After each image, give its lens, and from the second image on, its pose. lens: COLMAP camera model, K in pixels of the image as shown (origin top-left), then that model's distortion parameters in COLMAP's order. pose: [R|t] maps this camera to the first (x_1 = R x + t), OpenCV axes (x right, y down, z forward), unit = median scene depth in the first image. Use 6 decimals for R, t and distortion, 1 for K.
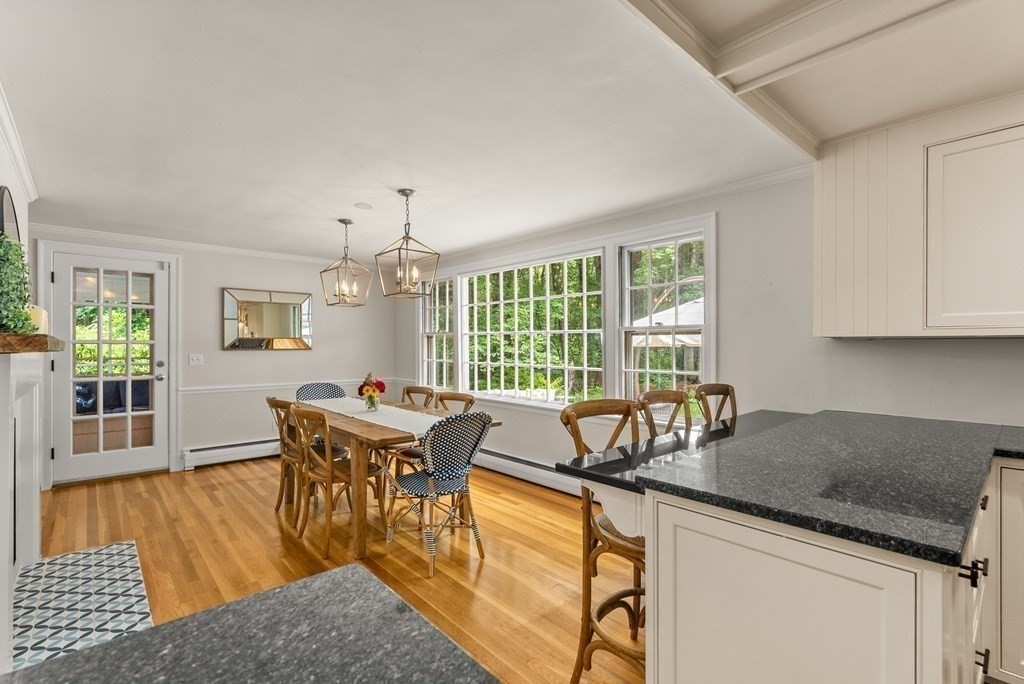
lens RADIAL K [[470.5, 0, 512.0], [0, 470.5, 342.0], [0, 0, 1]] dist [-0.001319, 0.000474]
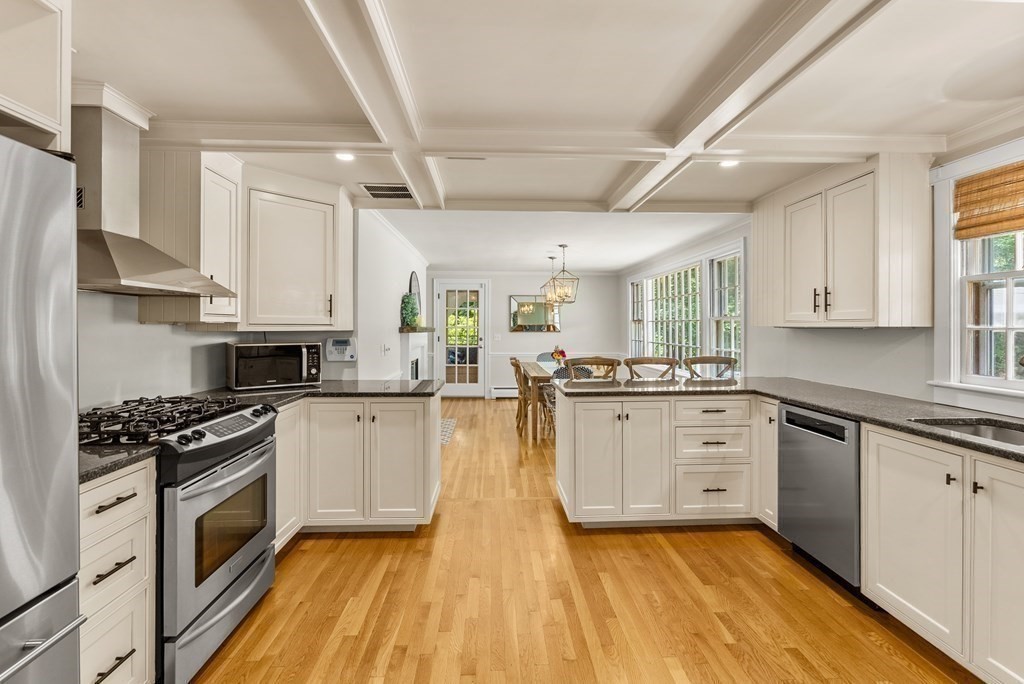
lens RADIAL K [[472.4, 0, 512.8], [0, 472.4, 325.7], [0, 0, 1]] dist [-0.000182, 0.001238]
pose [[0.774882, -0.000336, -0.632105, 0.598274], [0.001218, 0.999999, 0.000963, -0.009296], [0.632104, -0.001516, 0.774882, -0.409111]]
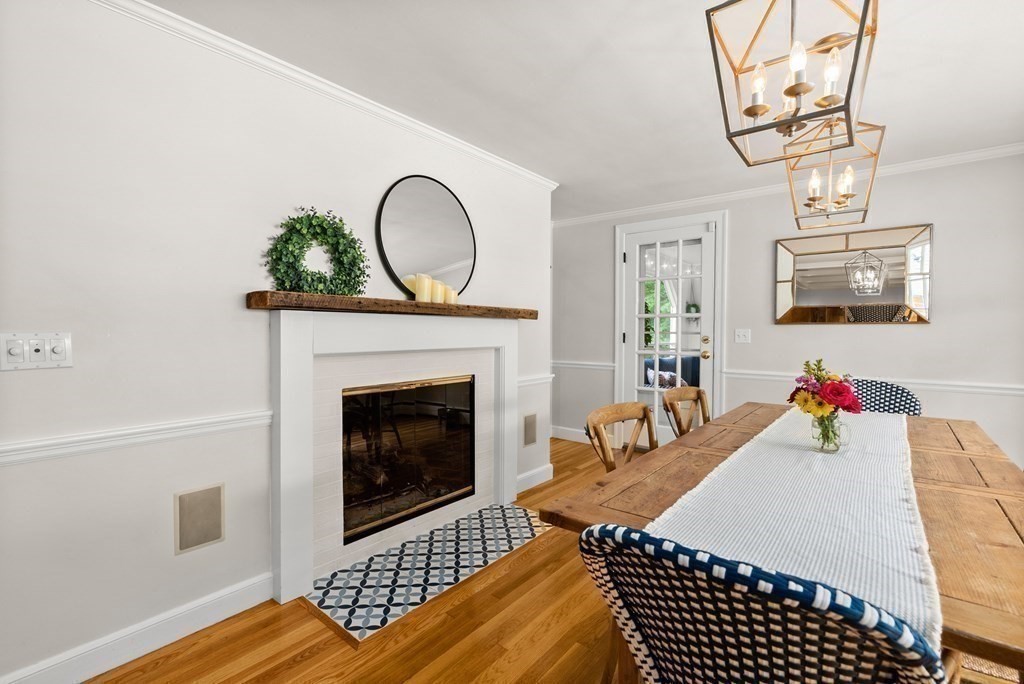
lens RADIAL K [[470.5, 0, 512.0], [0, 470.5, 342.0], [0, 0, 1]] dist [-0.001319, 0.000474]
pose [[0.159634, 0.025016, -0.986859, 0.072167], [0.001733, 0.999670, 0.025622, 0.032202], [0.987175, -0.005801, 0.159538, 0.577615]]
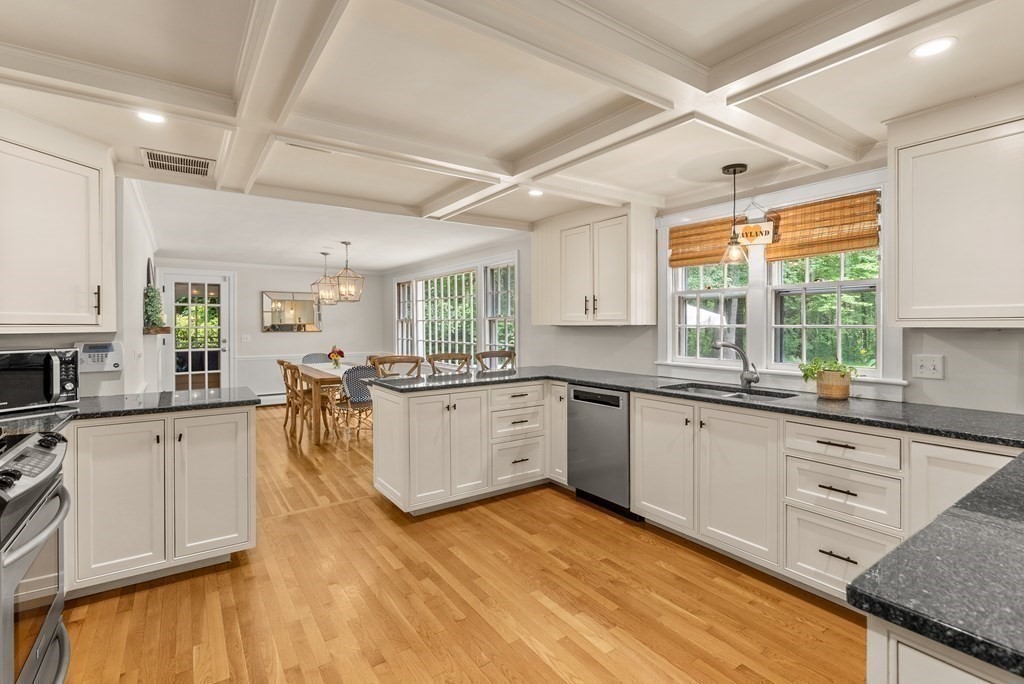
lens RADIAL K [[474.6, 0, 511.4], [0, 474.6, 327.7], [0, 0, 1]] dist [-0.002033, 0.000655]
pose [[0.992045, -0.002214, -0.125862, 0.471443], [0.003325, 0.999957, 0.008619, -0.010013], [0.125838, -0.008969, 0.992010, -0.527704]]
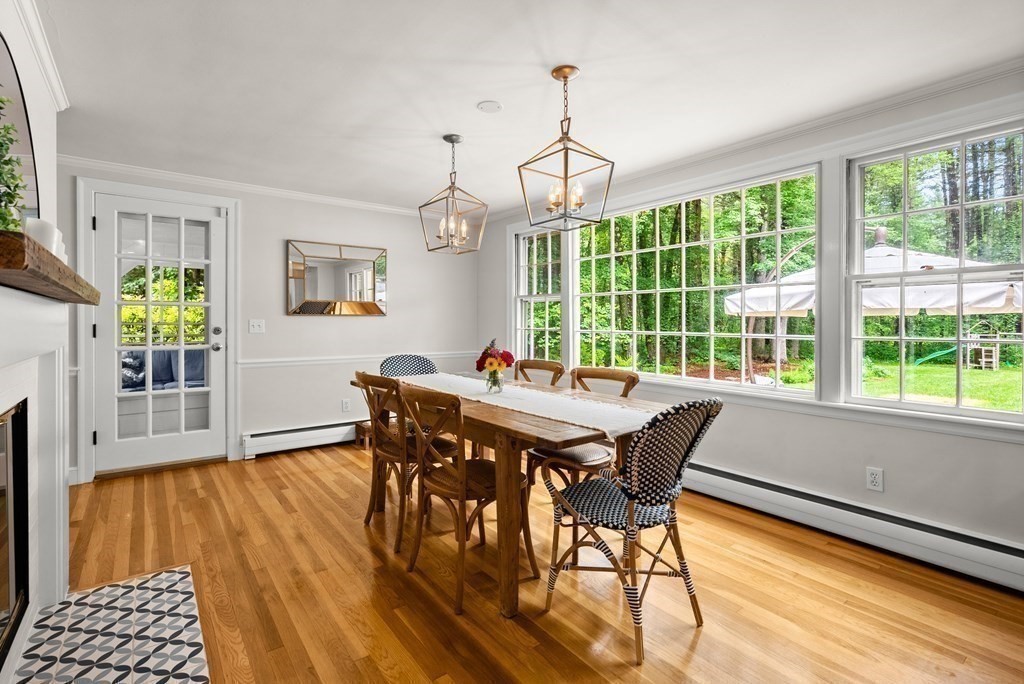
lens RADIAL K [[480.3, 0, 507.3], [0, 480.3, 321.6], [0, 0, 1]] dist [-0.001969, -0.000277]
pose [[0.996295, 0.001164, -0.085993, -0.191064], [-0.000764, 0.999989, 0.004684, 0.030517], [0.085998, -0.004601, 0.996285, 0.232921]]
